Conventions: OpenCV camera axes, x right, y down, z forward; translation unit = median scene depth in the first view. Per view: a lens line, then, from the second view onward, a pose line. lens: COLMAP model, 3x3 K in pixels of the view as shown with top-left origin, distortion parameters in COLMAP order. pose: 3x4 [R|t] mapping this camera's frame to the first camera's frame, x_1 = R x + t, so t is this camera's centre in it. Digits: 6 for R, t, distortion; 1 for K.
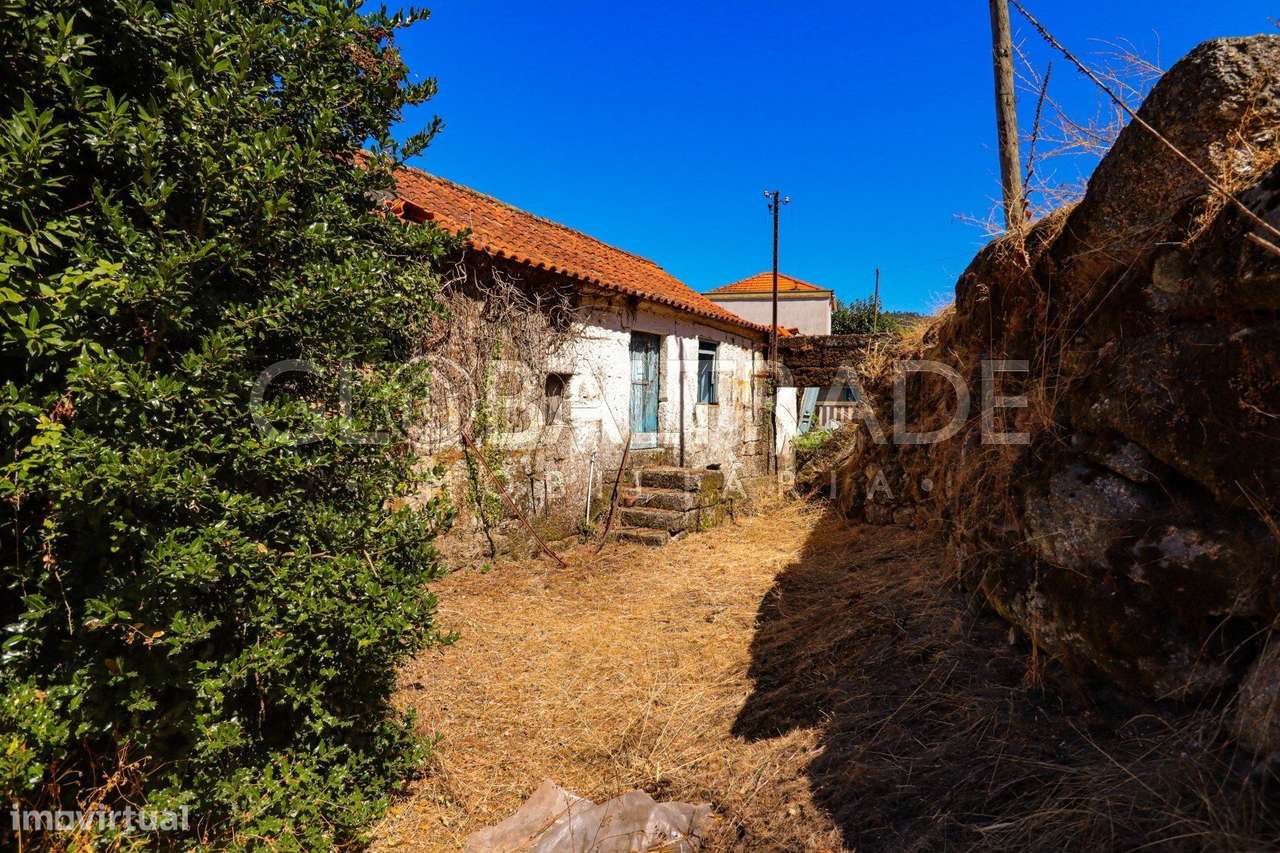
lens RADIAL K [[597.2, 0, 654.2], [0, 597.2, 424.3], [0, 0, 1]] dist [0.003053, -0.014149]
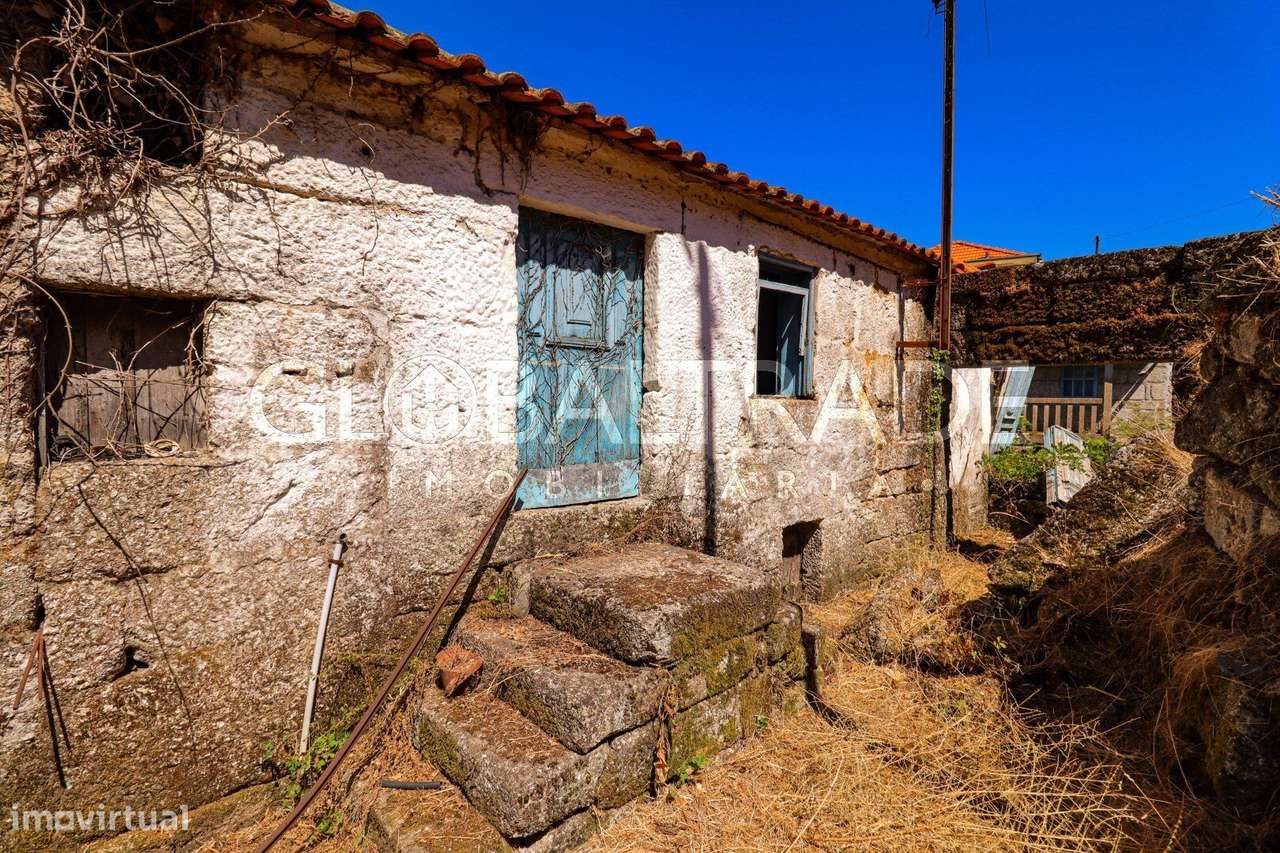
lens RADIAL K [[597.2, 0, 654.2], [0, 597.2, 424.3], [0, 0, 1]] dist [0.003053, -0.014149]
pose [[0.962938, 0.009536, -0.269555, 0.116346], [-0.008846, 0.999954, 0.003774, -0.013559], [0.269578, -0.001250, 0.962978, 0.513922]]
